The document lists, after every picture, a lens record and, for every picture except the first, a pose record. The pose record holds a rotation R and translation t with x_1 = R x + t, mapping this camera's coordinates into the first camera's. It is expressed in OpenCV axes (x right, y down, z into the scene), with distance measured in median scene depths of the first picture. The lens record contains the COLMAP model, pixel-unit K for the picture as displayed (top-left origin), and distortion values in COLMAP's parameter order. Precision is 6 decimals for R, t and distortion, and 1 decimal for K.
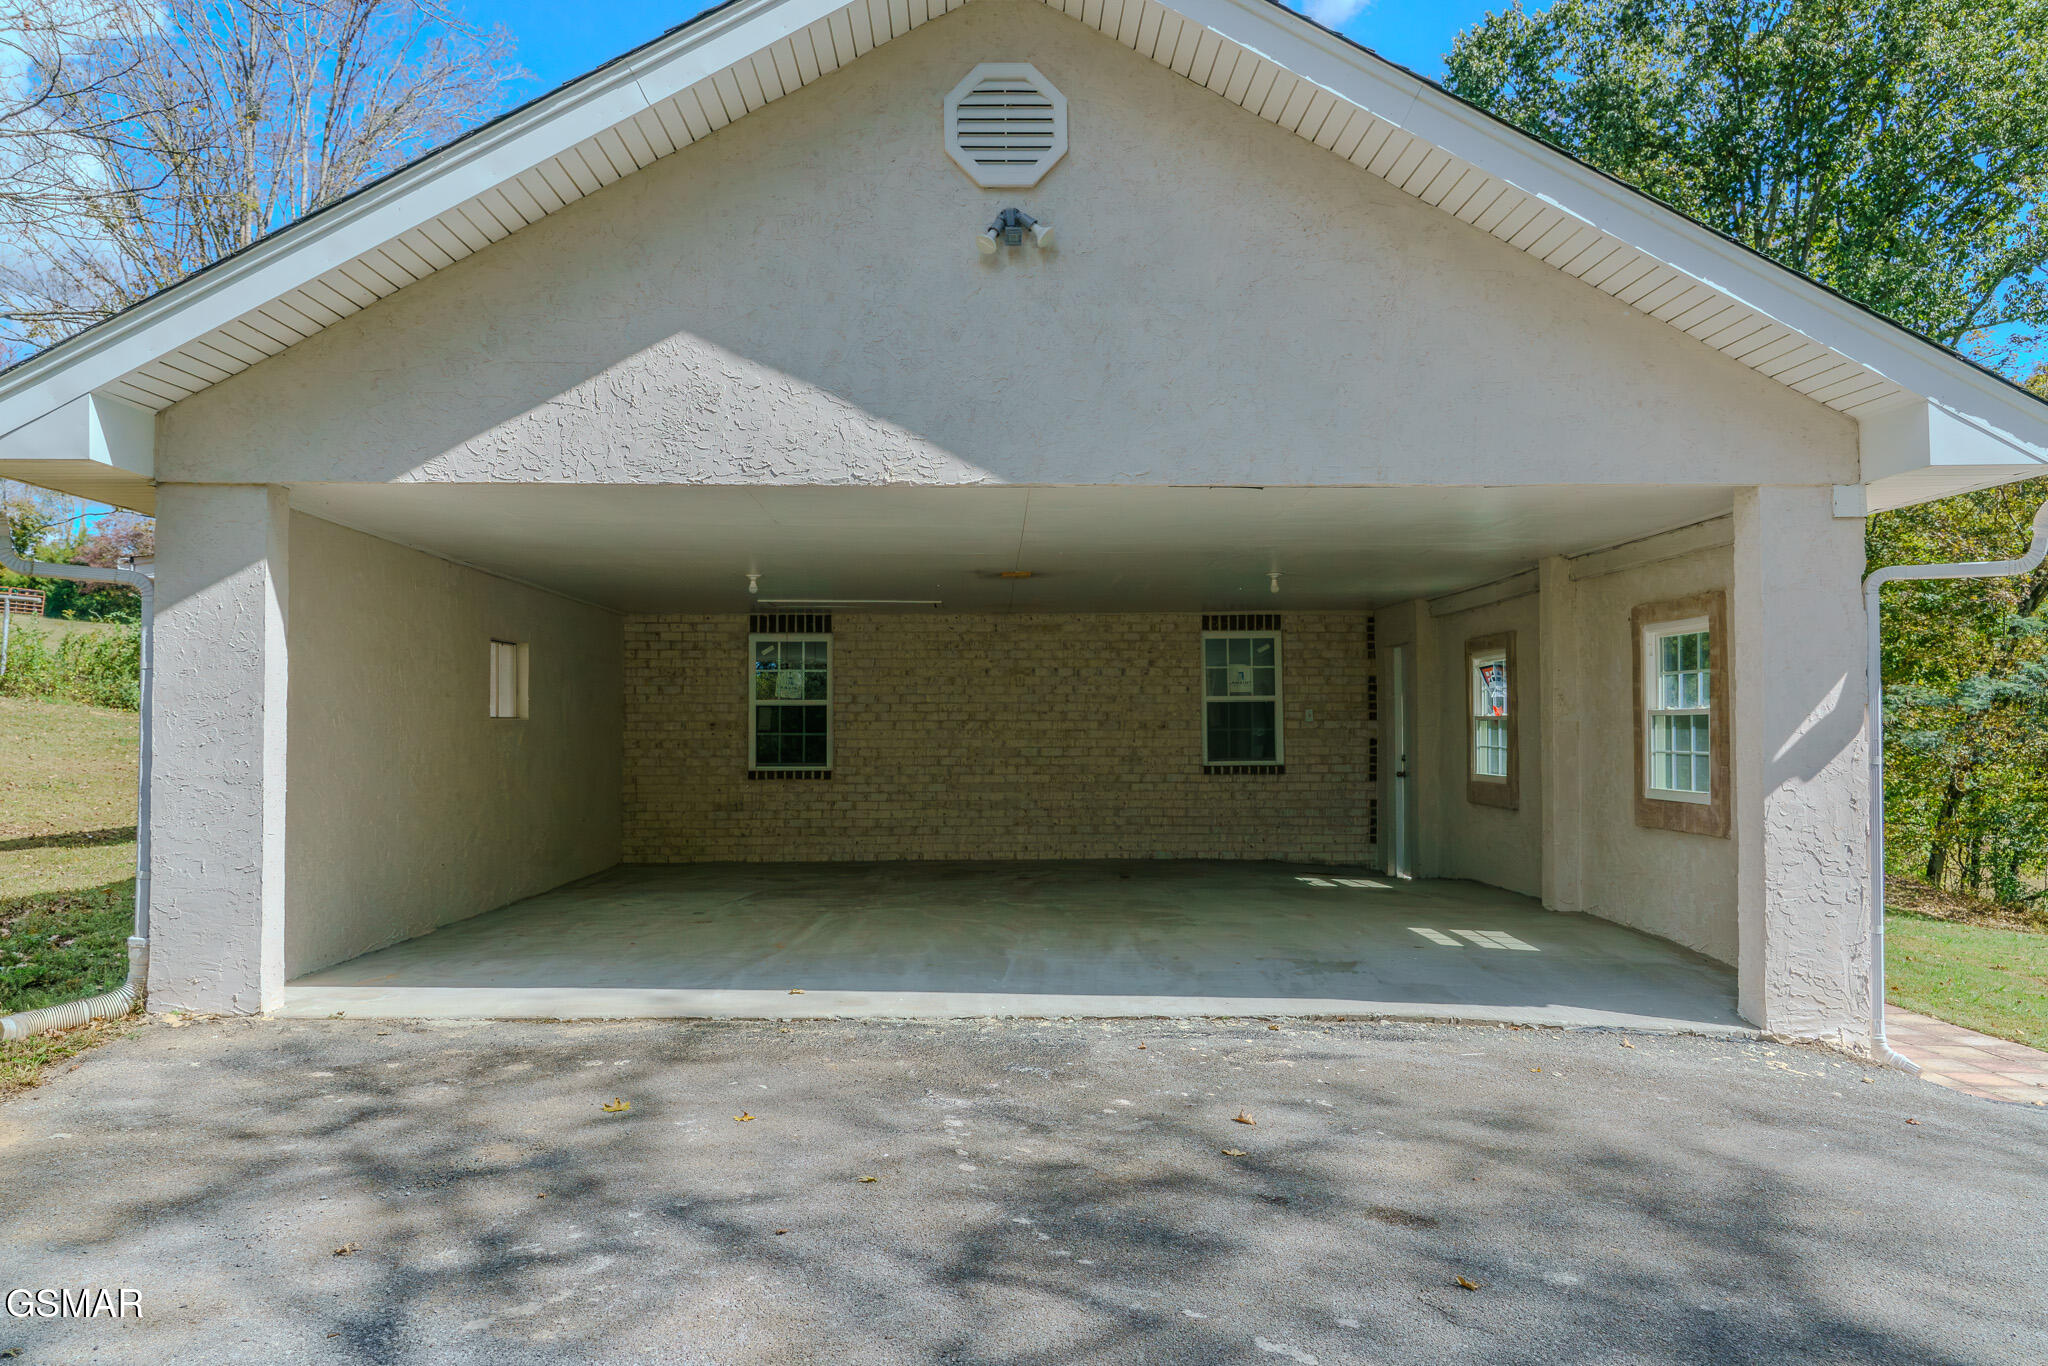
lens RADIAL K [[1523.2, 0, 1017.9], [0, 1523.2, 684.3], [0, 0, 1]] dist [0.014784, 0.002058]
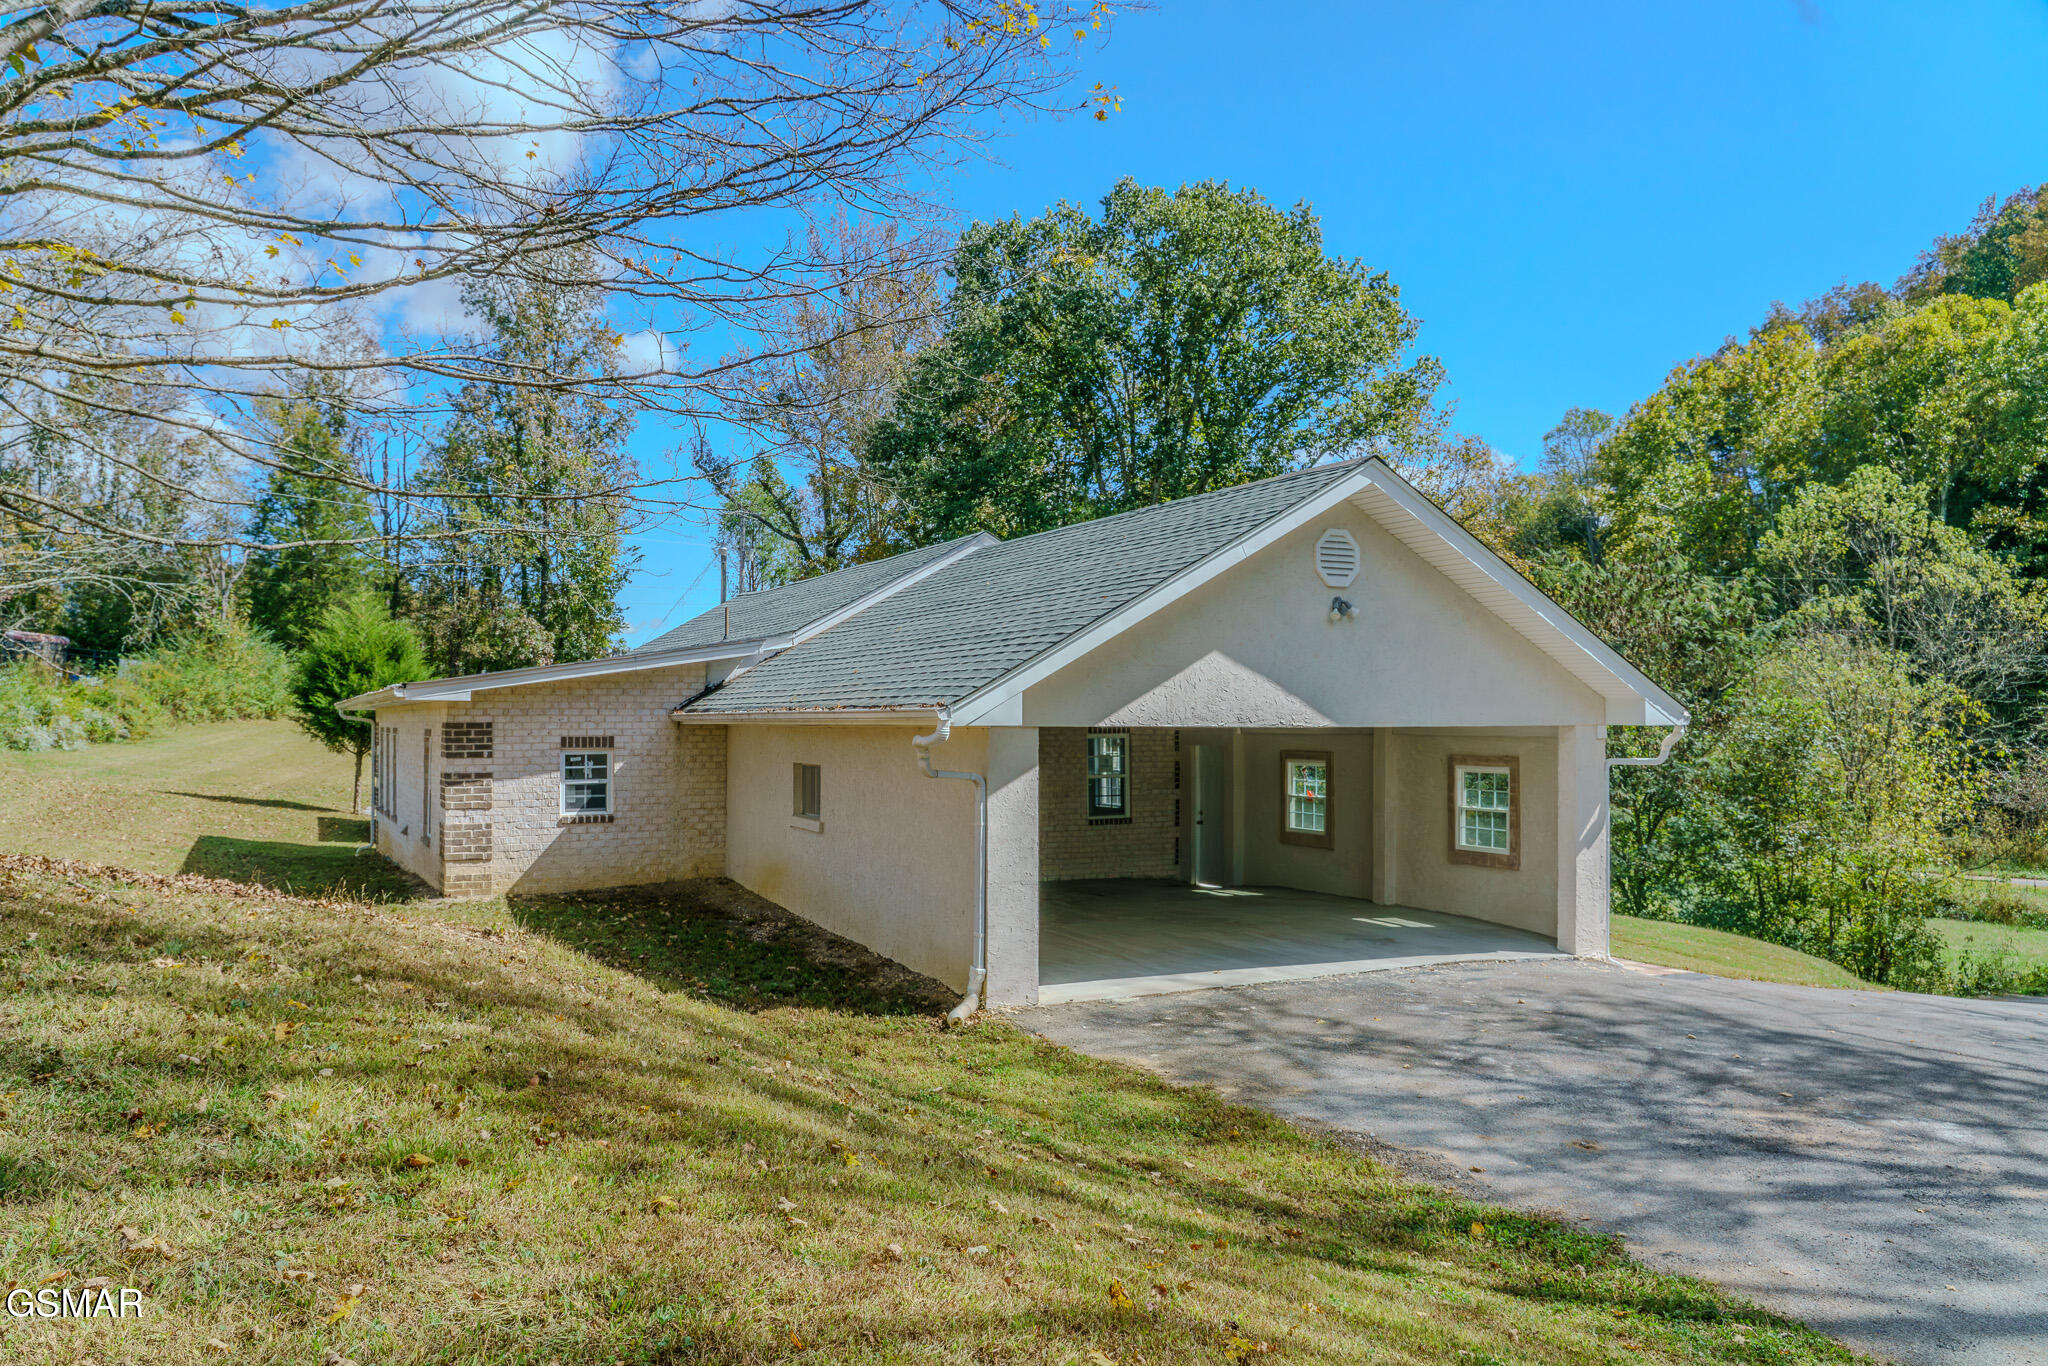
lens RADIAL K [[1393.0, 0, 1027.4], [0, 1393.0, 683.6], [0, 0, 1]] dist [-0.006151, -0.001317]
pose [[0.889080, 0.018781, 0.457367, -1.260563], [-0.019465, 0.999805, -0.003218, -0.172196], [-0.457339, -0.006042, 0.889272, -0.528762]]
